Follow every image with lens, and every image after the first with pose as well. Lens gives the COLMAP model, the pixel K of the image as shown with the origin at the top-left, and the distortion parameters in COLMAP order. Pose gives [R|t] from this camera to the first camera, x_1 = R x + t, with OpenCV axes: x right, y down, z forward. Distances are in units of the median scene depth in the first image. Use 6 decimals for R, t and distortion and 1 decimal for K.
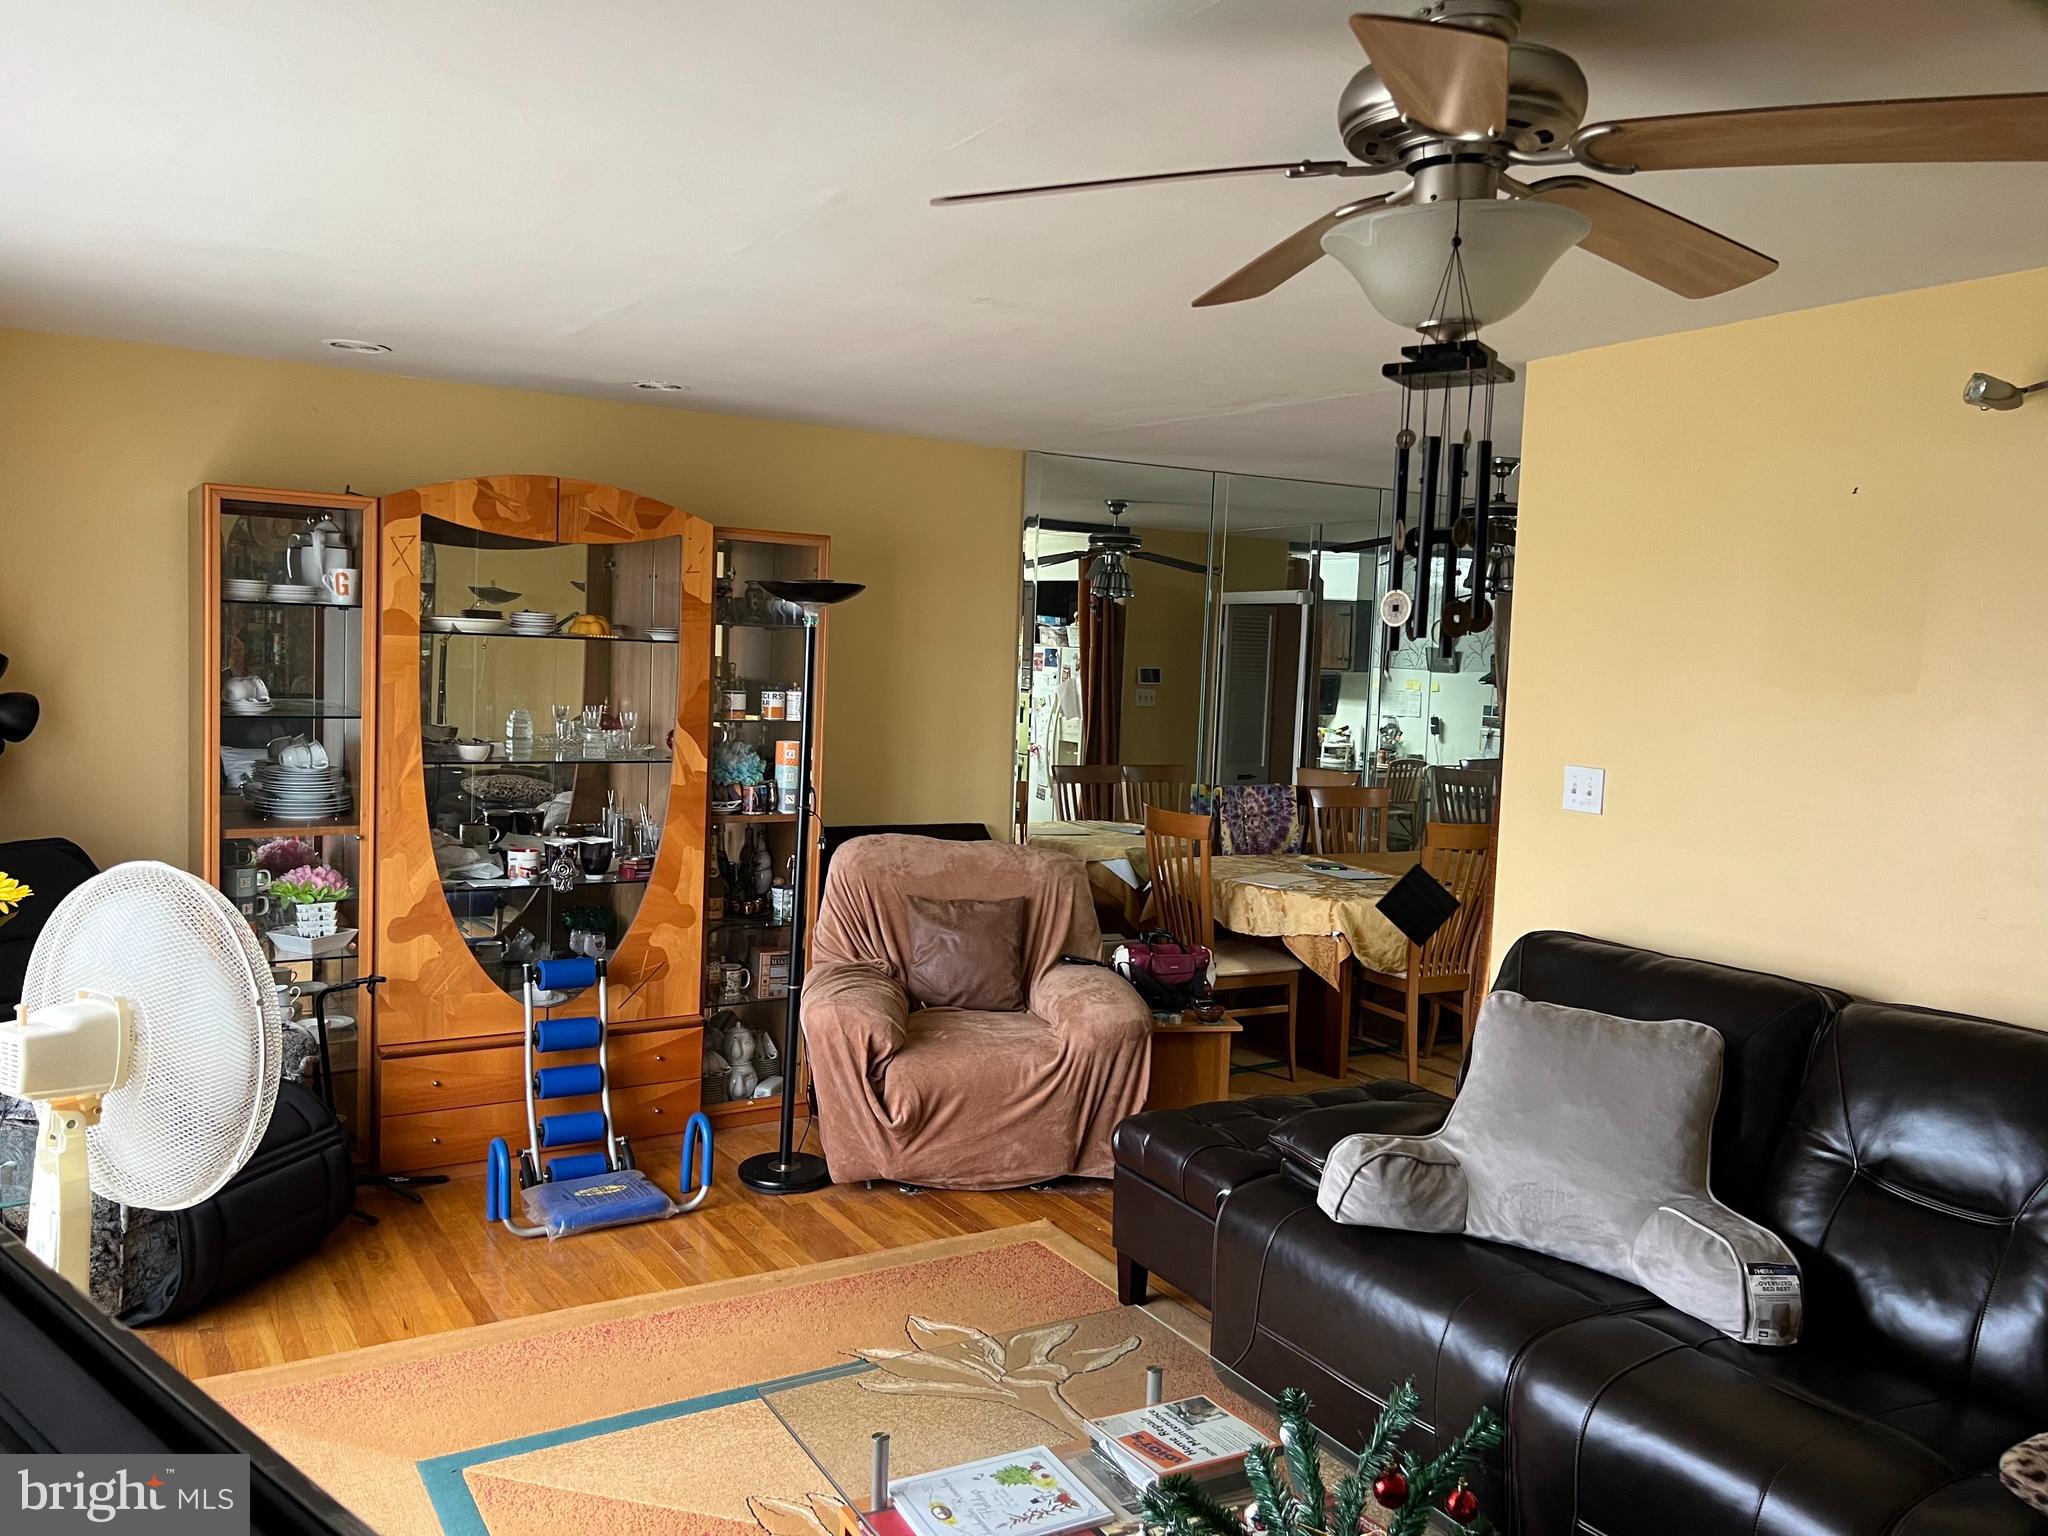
lens RADIAL K [[1533.1, 0, 1017.0], [0, 1533.1, 766.3], [0, 0, 1]] dist [0.051114, -0.056998]
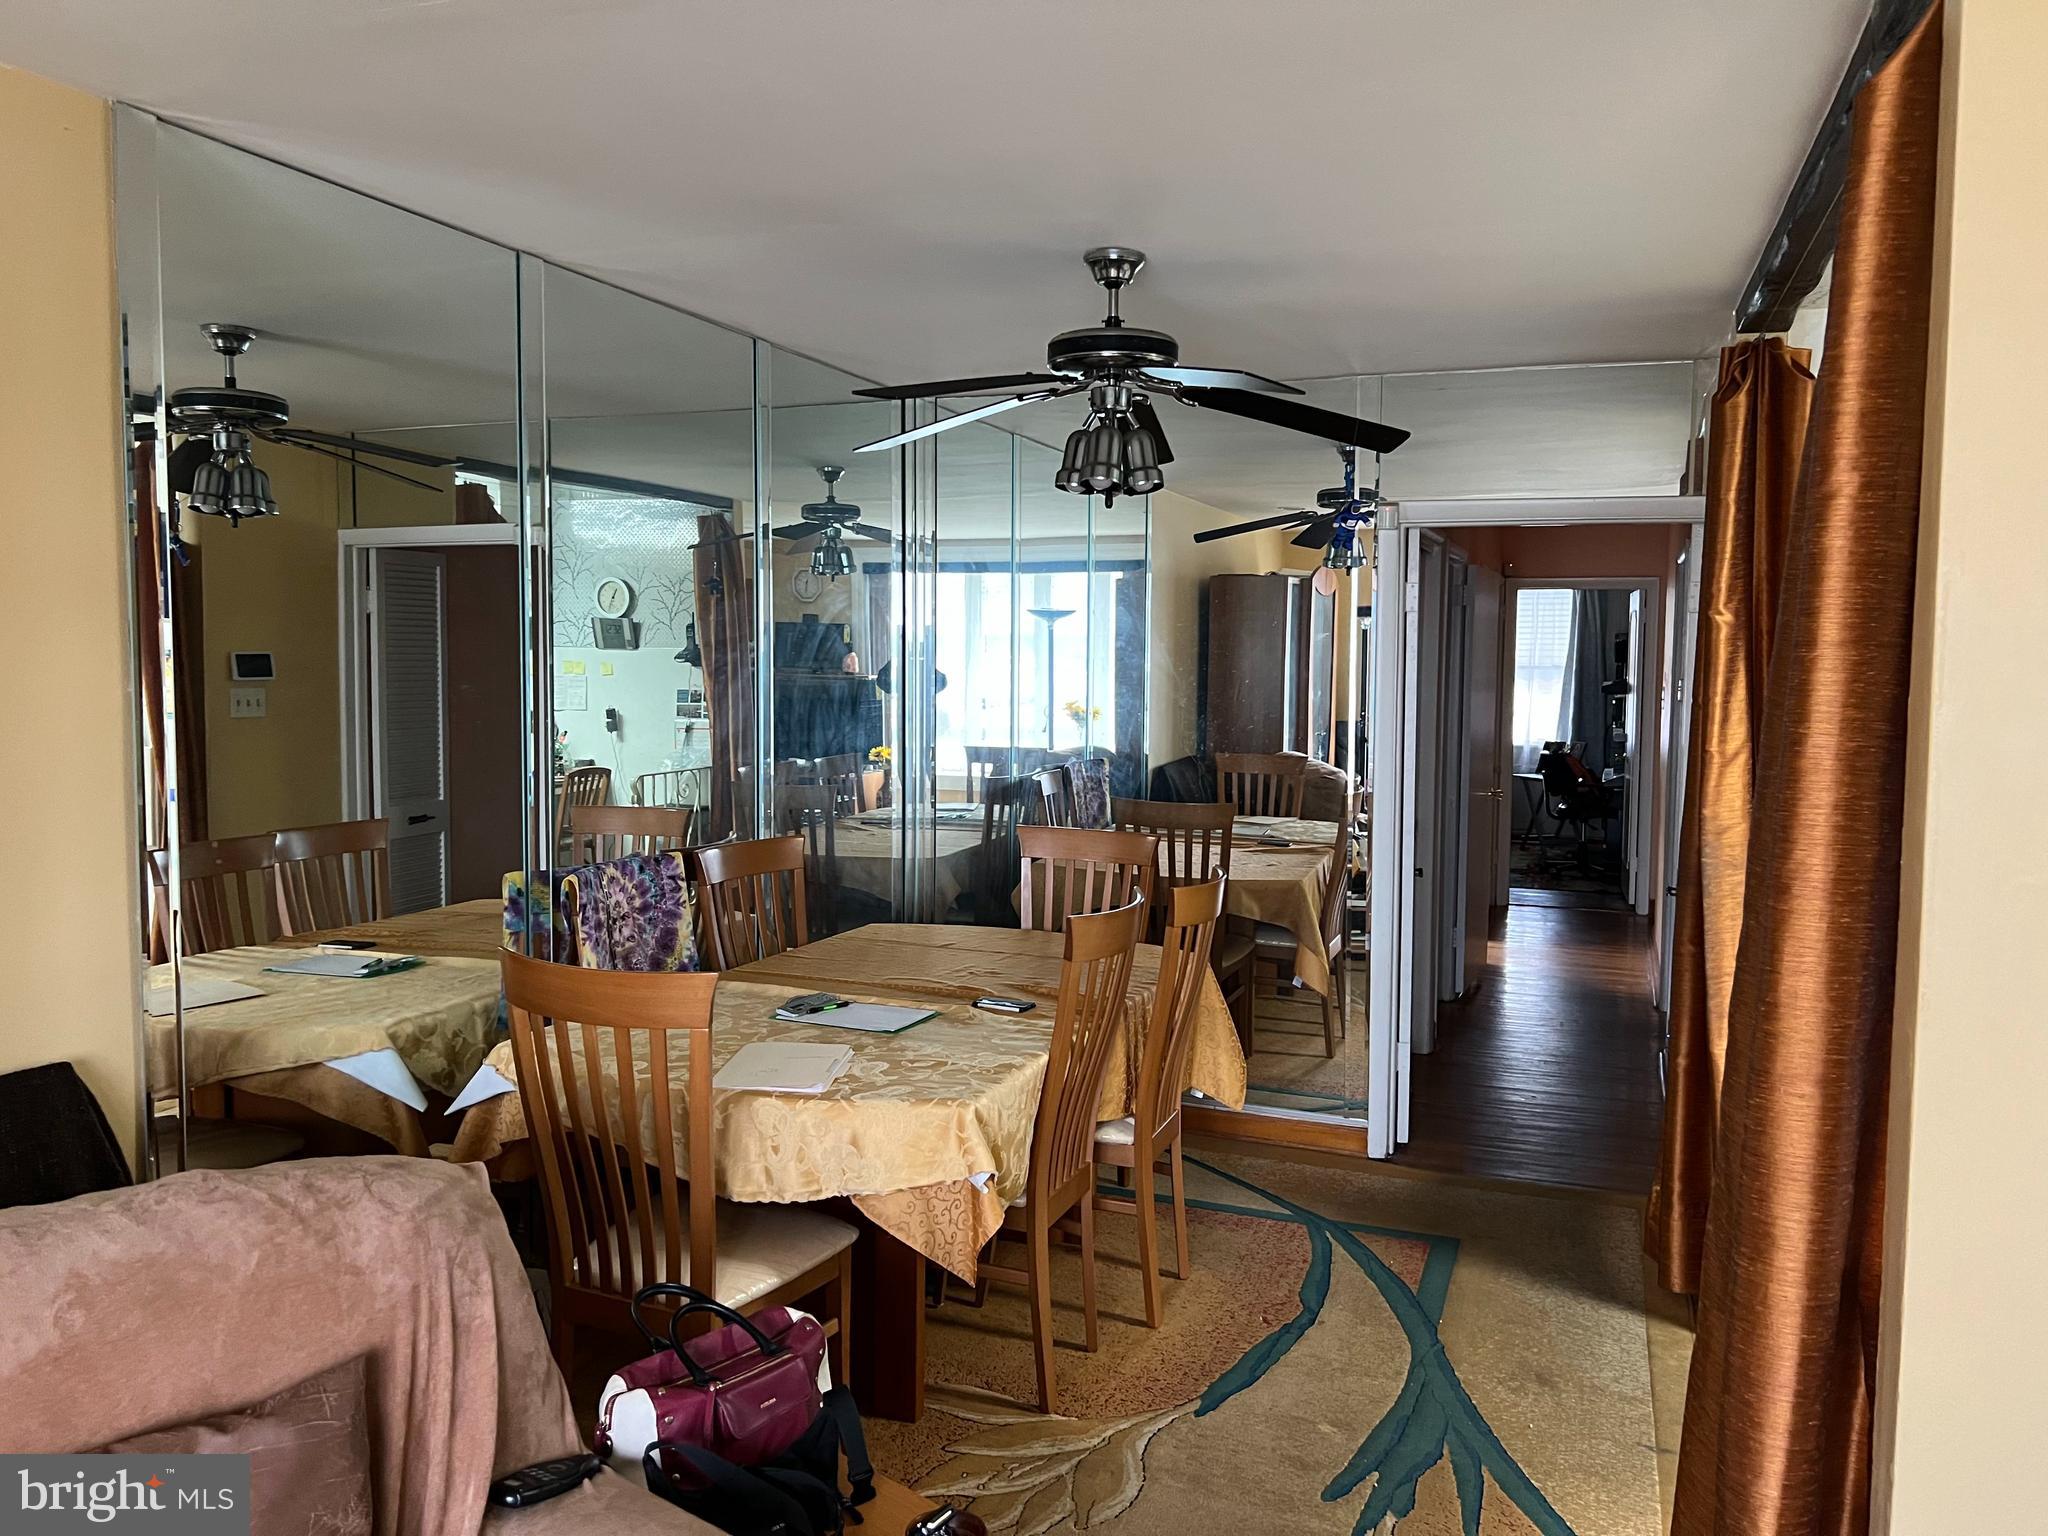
lens RADIAL K [[1533.1, 0, 1017.0], [0, 1533.1, 766.3], [0, 0, 1]] dist [0.051114, -0.056998]
pose [[0.798243, -0.075110, 0.597634, -0.076912], [0.068128, 0.997086, 0.034316, -0.043502], [-0.598470, 0.013323, 0.801034, 0.718798]]
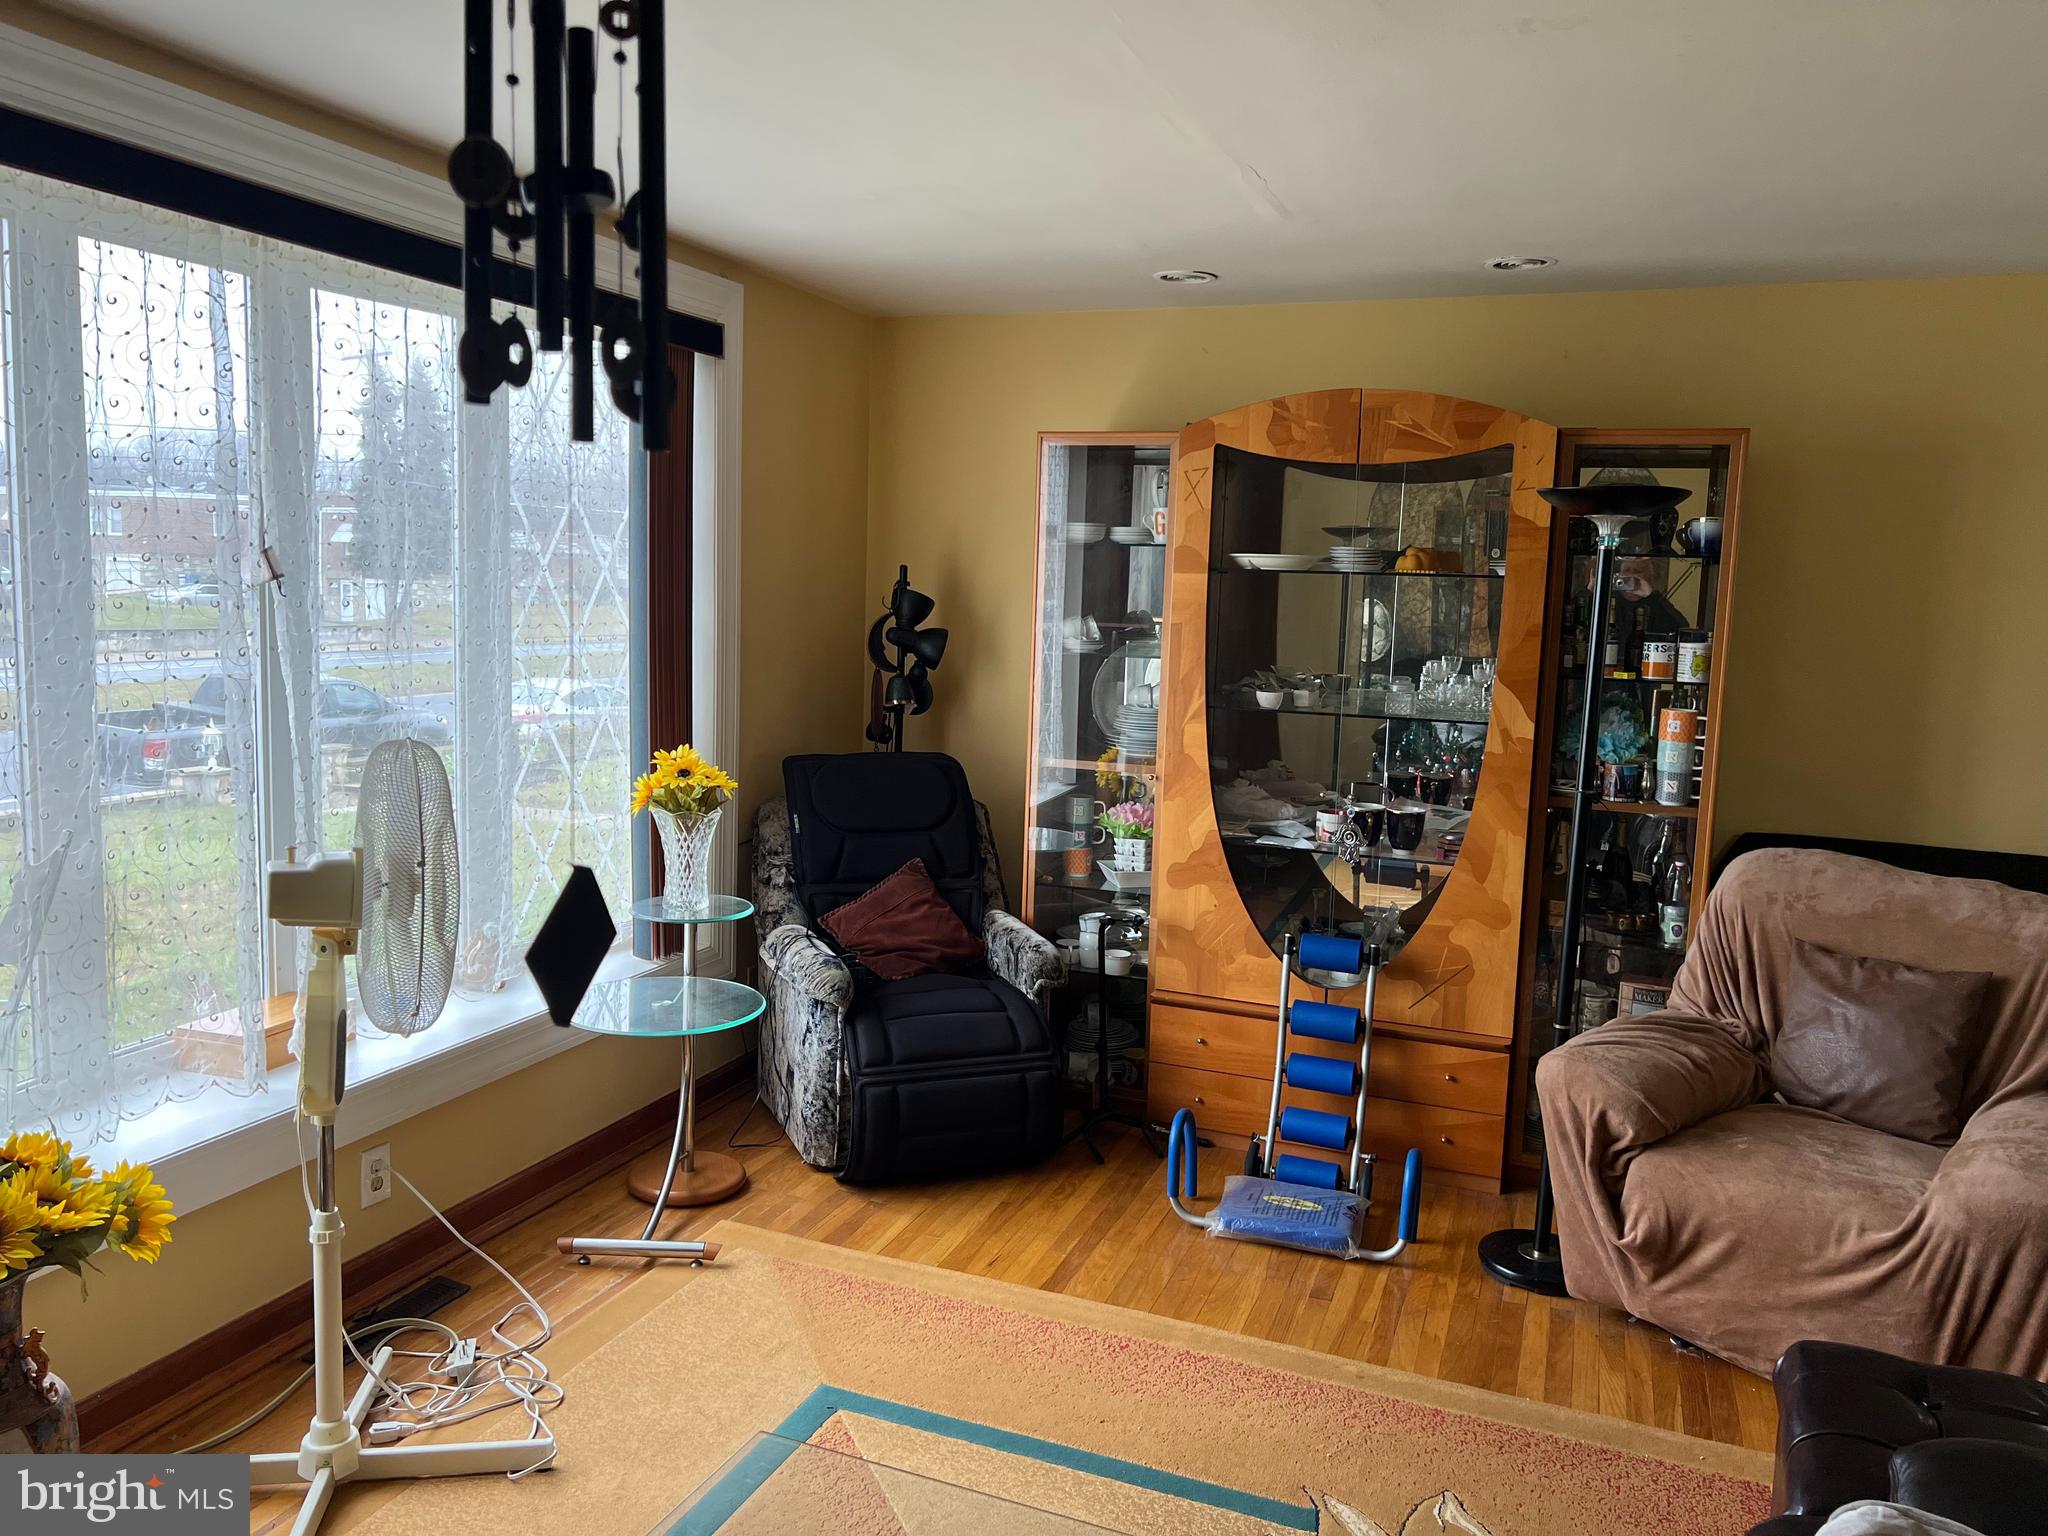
lens RADIAL K [[1556.3, 0, 1023.4], [0, 1556.3, 758.8], [0, 0, 1]] dist [0.070553, -0.078603]
pose [[0.601268, 0.078659, -0.795166, 0.302758], [-0.070207, 0.996495, 0.045488, -0.005320], [0.795957, 0.028476, 0.604683, 0.310934]]
